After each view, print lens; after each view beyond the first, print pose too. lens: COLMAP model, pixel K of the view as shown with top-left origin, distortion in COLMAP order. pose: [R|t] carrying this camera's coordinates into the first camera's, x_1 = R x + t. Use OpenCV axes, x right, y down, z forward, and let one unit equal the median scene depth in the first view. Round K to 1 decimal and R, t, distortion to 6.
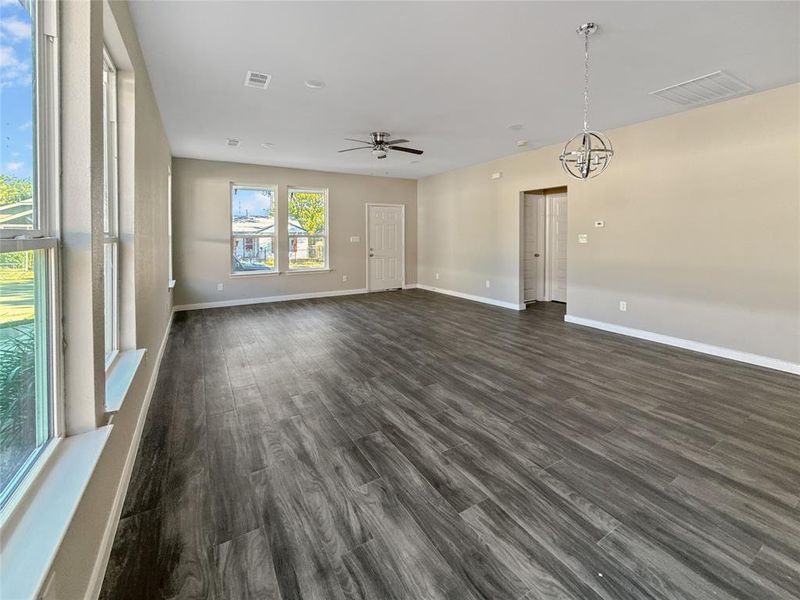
lens RADIAL K [[326.8, 0, 397.4], [0, 326.8, 304.0], [0, 0, 1]] dist [0.008811, 0.000388]
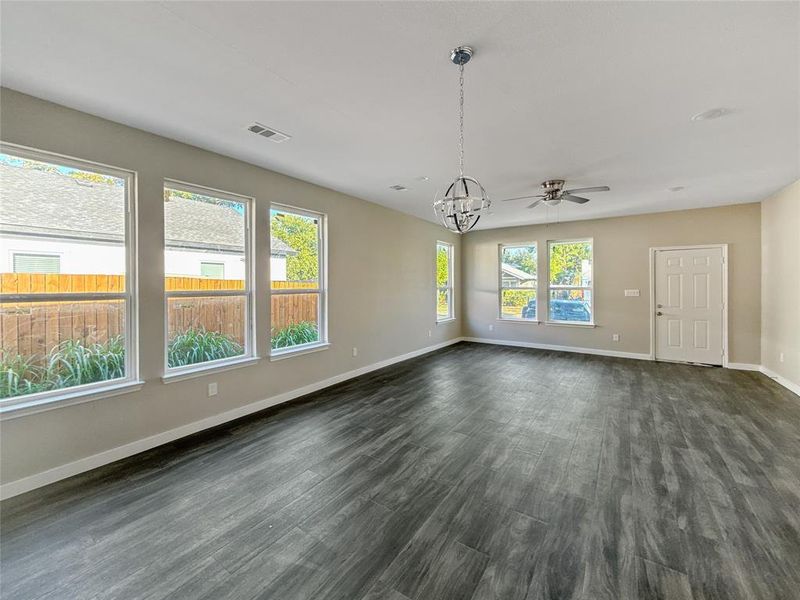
lens RADIAL K [[326.8, 0, 398.4], [0, 326.8, 299.1], [0, 0, 1]] dist [0.008811, 0.000388]
pose [[0.422857, 0.038722, -0.905369, 0.414089], [-0.185599, 0.981608, -0.044702, -0.036923], [0.886986, 0.186938, 0.422267, 0.139059]]
